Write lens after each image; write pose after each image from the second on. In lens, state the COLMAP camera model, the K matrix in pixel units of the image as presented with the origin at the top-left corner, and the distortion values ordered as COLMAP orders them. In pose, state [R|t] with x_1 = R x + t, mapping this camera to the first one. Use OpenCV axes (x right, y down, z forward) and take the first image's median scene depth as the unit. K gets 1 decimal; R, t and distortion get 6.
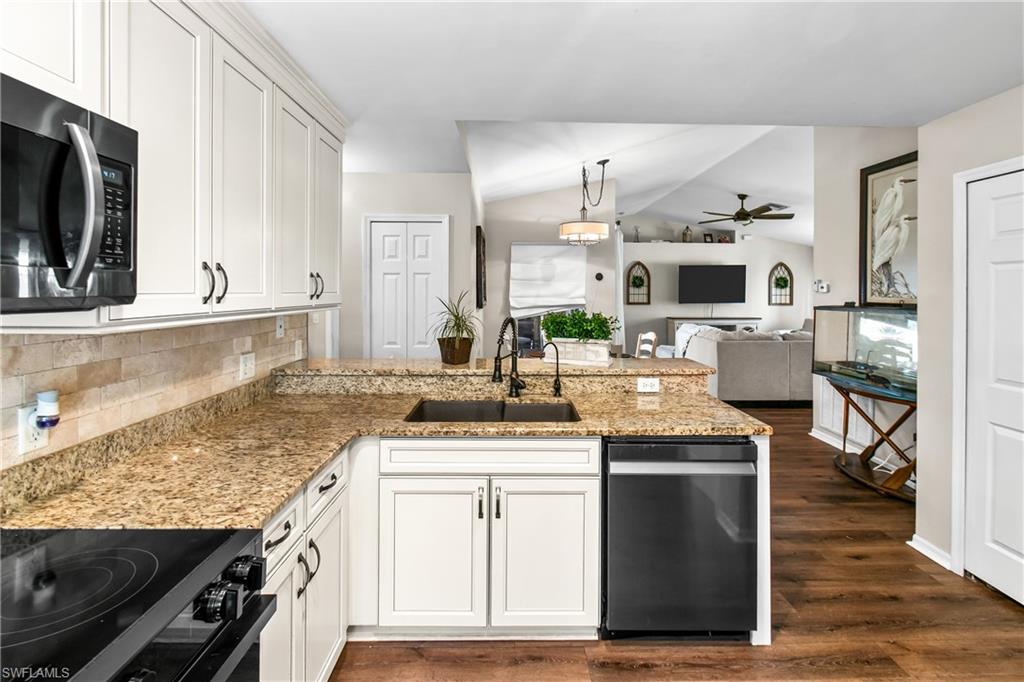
lens RADIAL K [[461.6, 0, 509.8], [0, 461.6, 288.7], [0, 0, 1]] dist [0.007425, -0.002947]
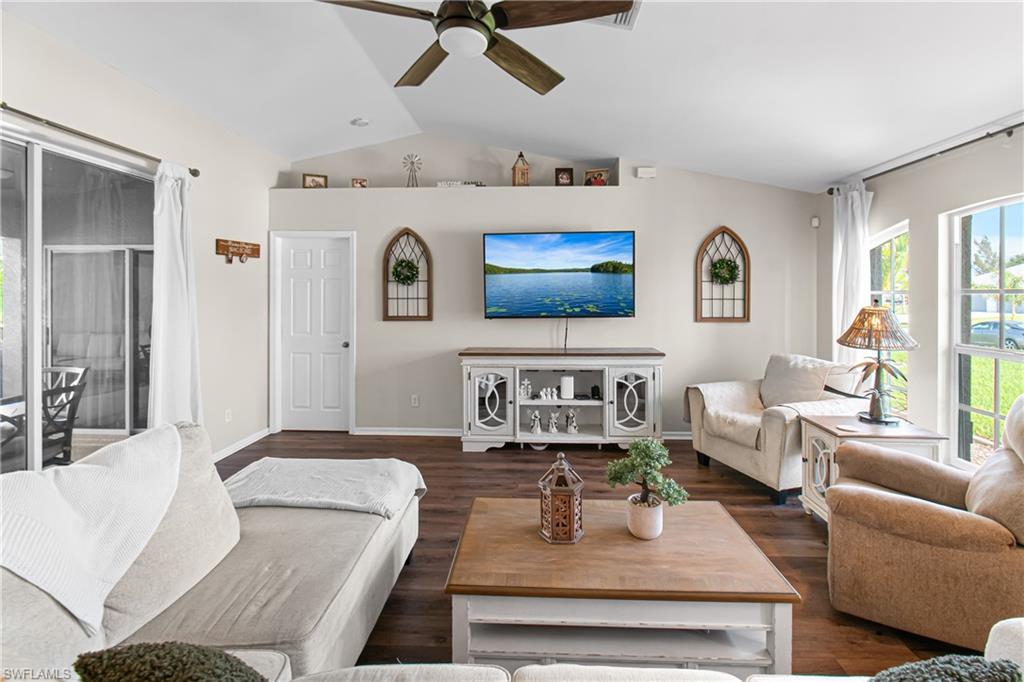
lens RADIAL K [[461.6, 0, 518.7], [0, 461.6, 292.8], [0, 0, 1]] dist [0.007425, -0.002947]
pose [[0.998232, -0.005166, -0.059206, 0.415491], [0.005224, 0.999986, 0.000819, 0.006421], [0.059201, -0.001126, 0.998245, 0.540936]]
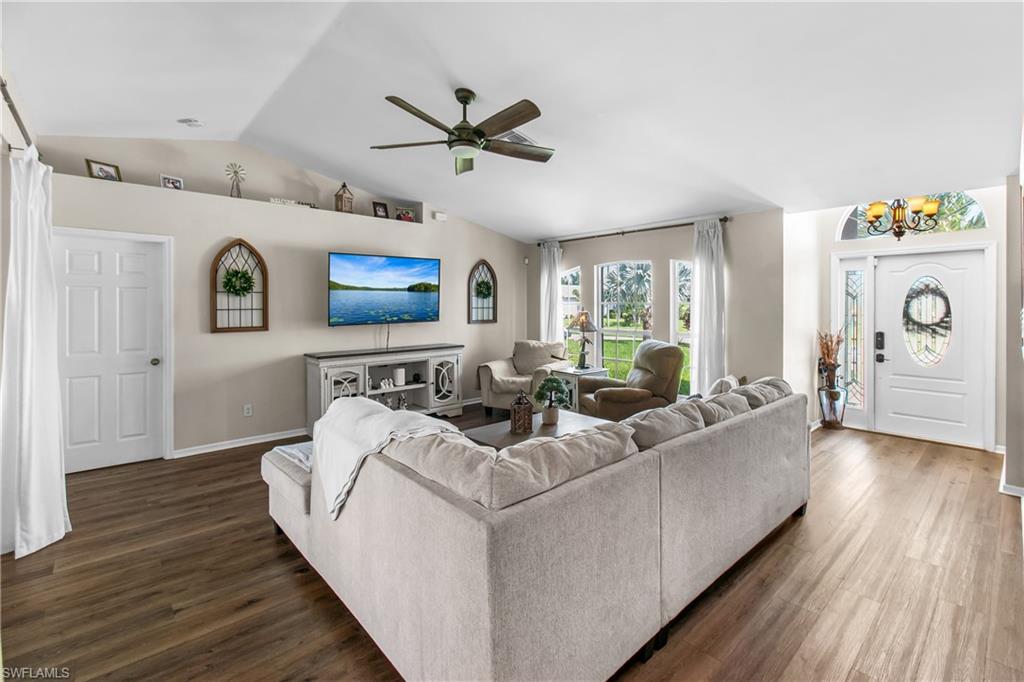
lens RADIAL K [[461.6, 0, 519.6], [0, 461.6, 306.1], [0, 0, 1]] dist [0.007425, -0.002947]
pose [[0.742606, -0.008099, 0.669679, 0.175288], [0.002003, 0.999949, 0.009872, 0.004510], [-0.669725, -0.005989, 0.742585, 0.464687]]
